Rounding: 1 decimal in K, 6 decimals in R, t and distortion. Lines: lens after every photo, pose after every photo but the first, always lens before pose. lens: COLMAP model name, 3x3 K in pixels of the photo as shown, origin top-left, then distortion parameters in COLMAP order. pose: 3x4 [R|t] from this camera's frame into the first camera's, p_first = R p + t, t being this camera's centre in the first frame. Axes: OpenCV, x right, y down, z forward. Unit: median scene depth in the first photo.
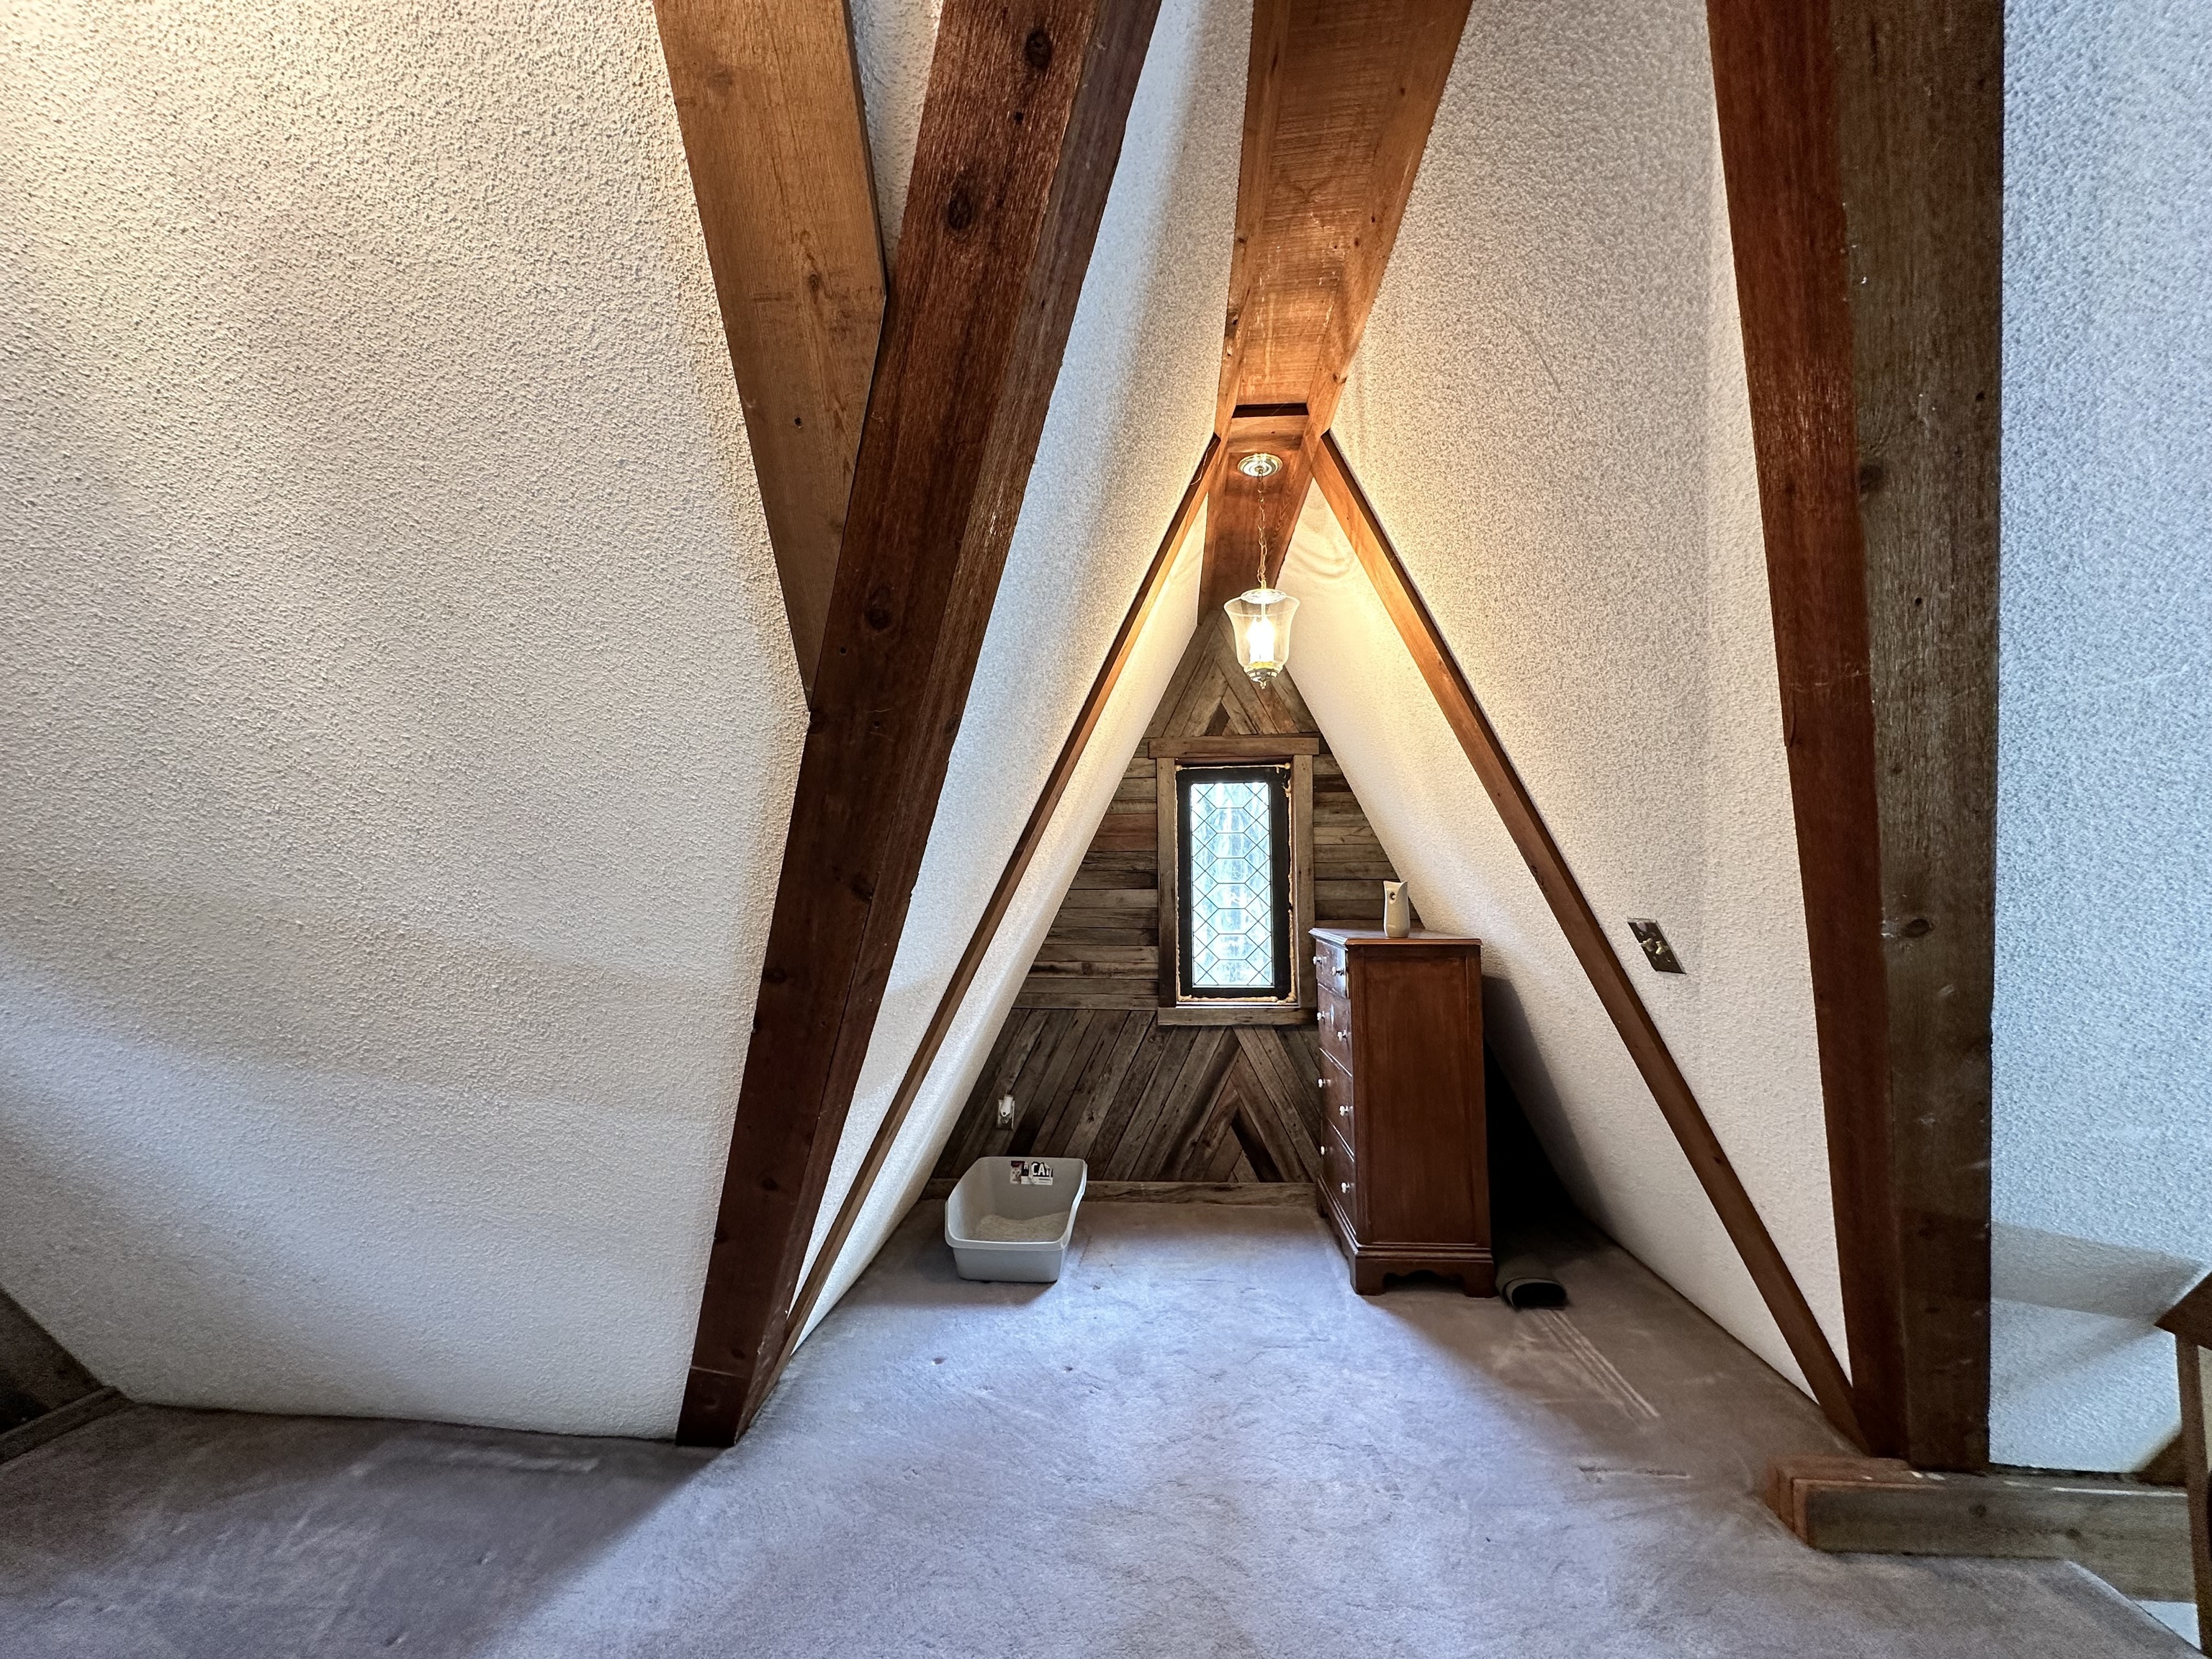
lens RADIAL K [[879.0, 0, 1106.1], [0, 879.0, 826.1], [0, 0, 1]] dist [-0.002054, 0.000245]
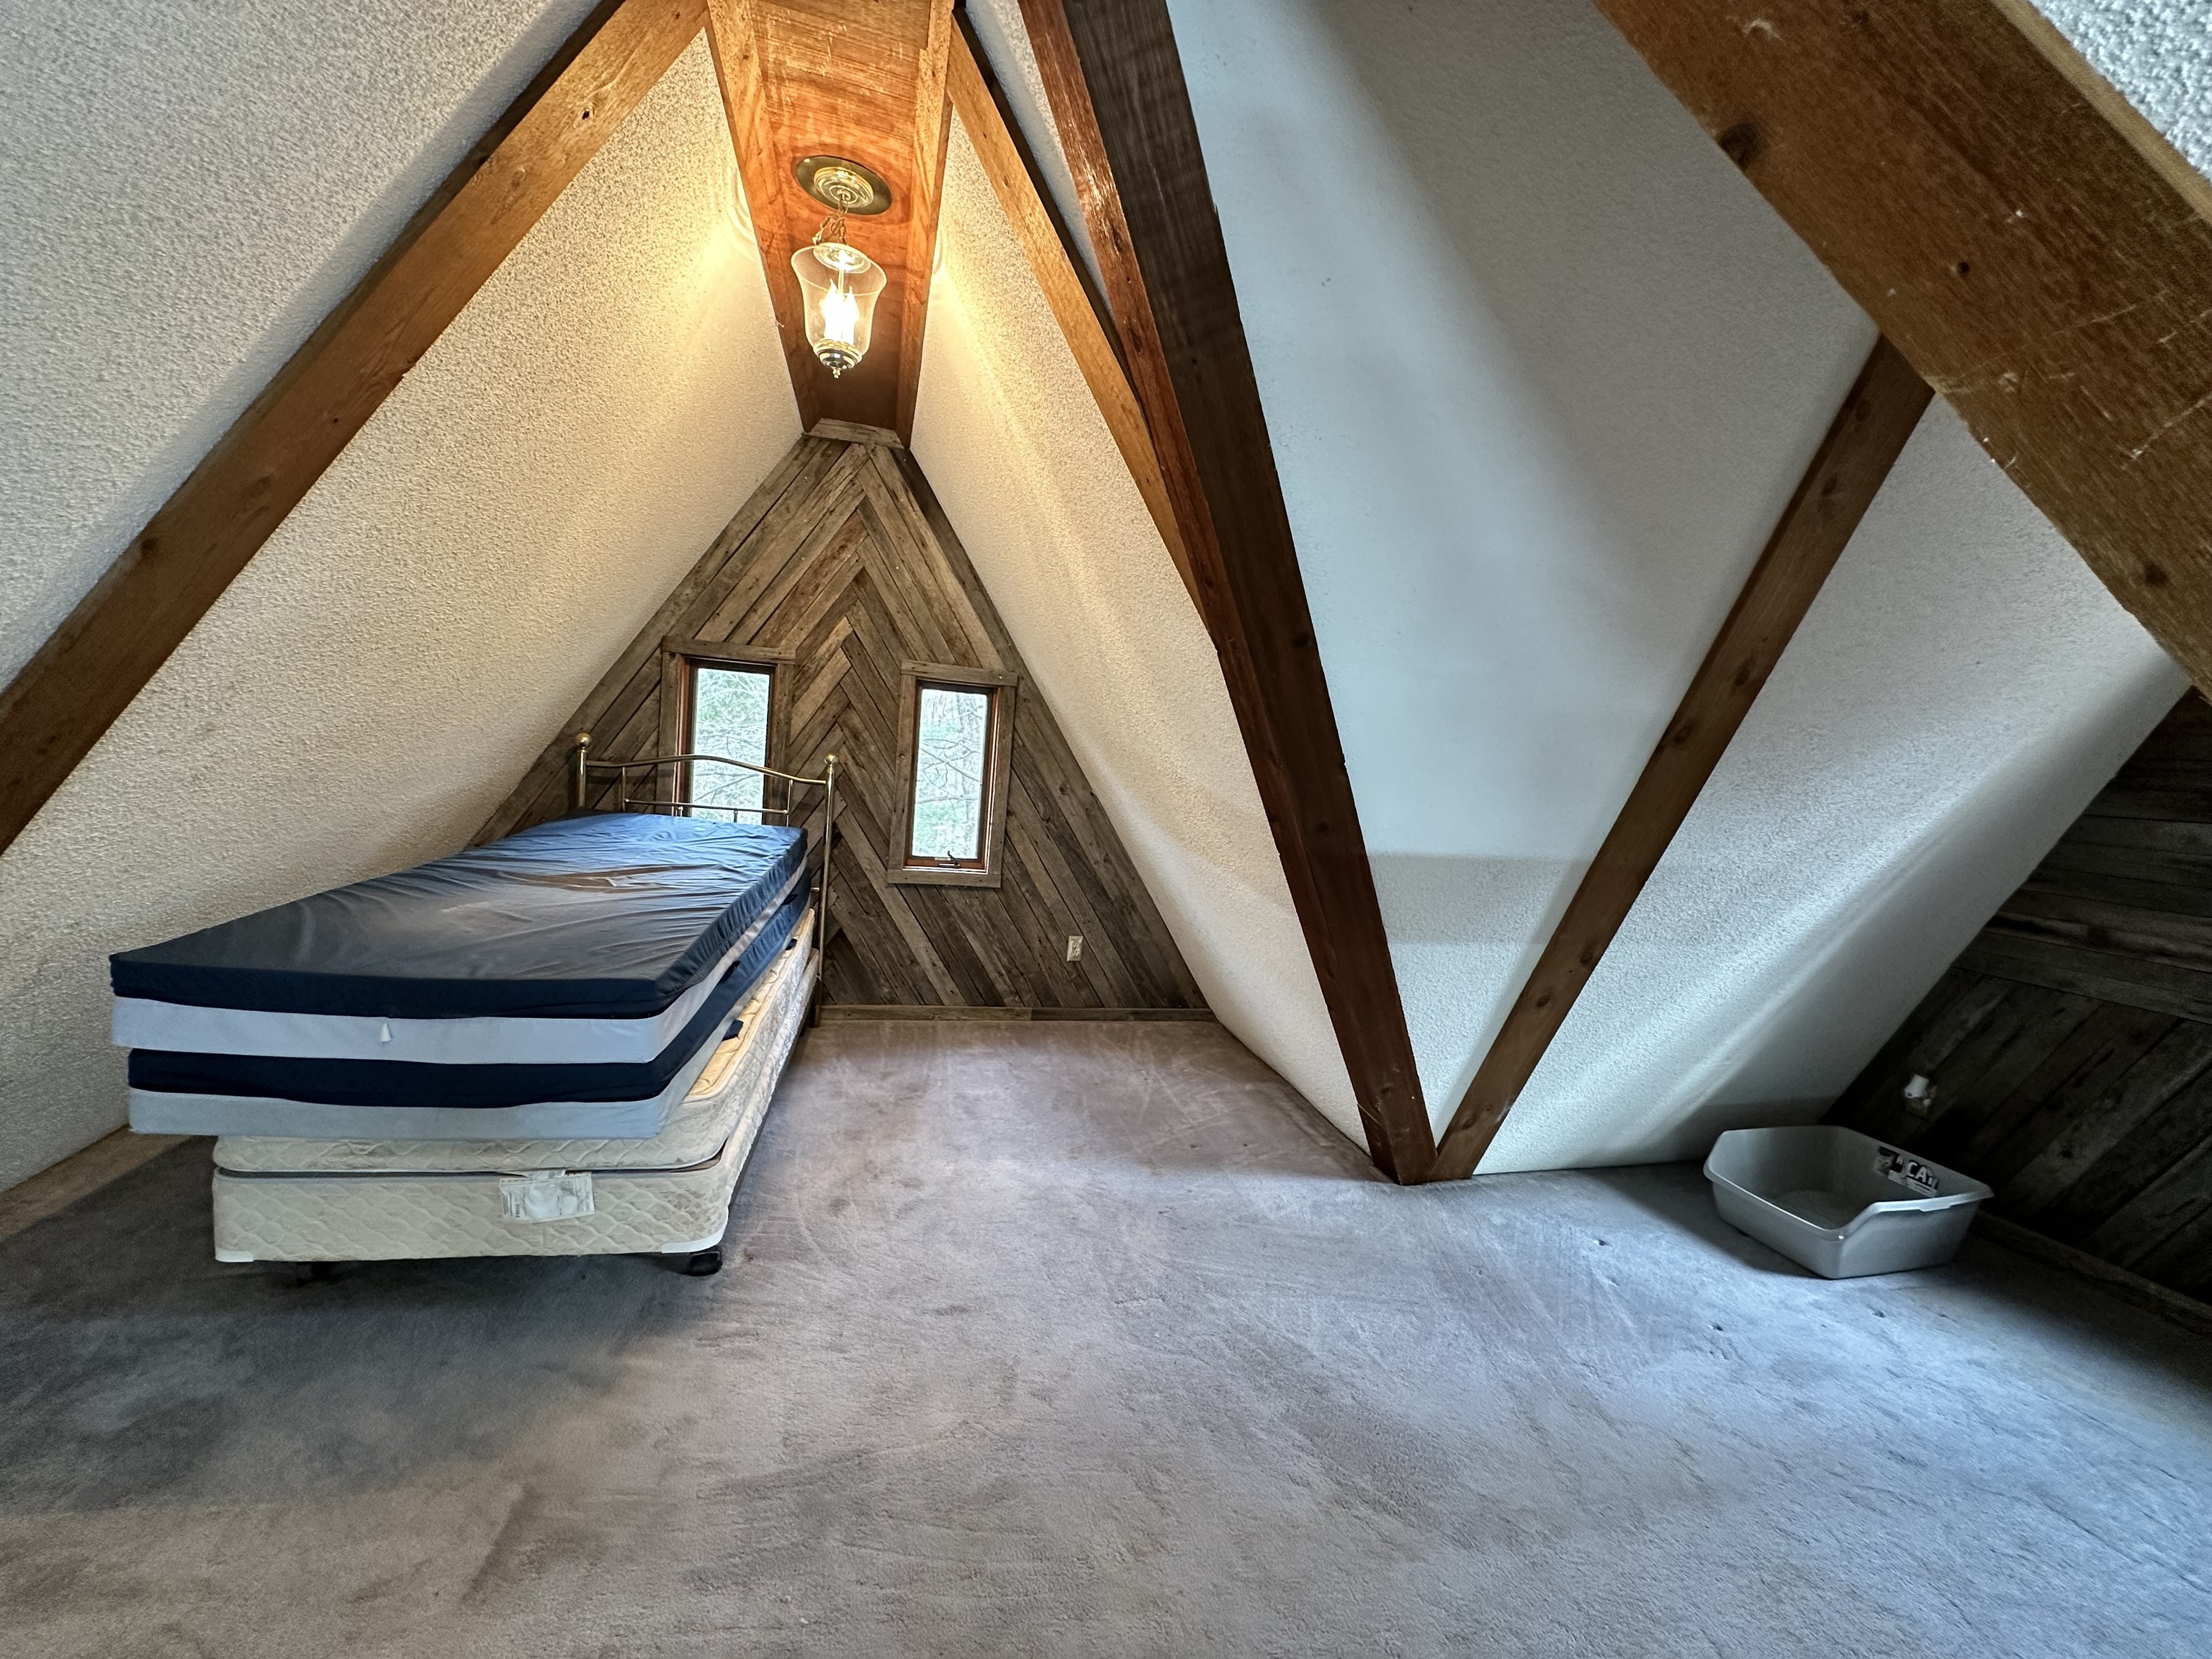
lens RADIAL K [[879.0, 0, 1106.1], [0, 879.0, 826.1], [0, 0, 1]] dist [-0.002054, 0.000245]
pose [[0.321180, 0.103669, -0.941327, 0.465946], [0.002362, 0.993900, 0.110264, 0.006825], [0.947015, -0.037638, 0.318975, 0.119606]]
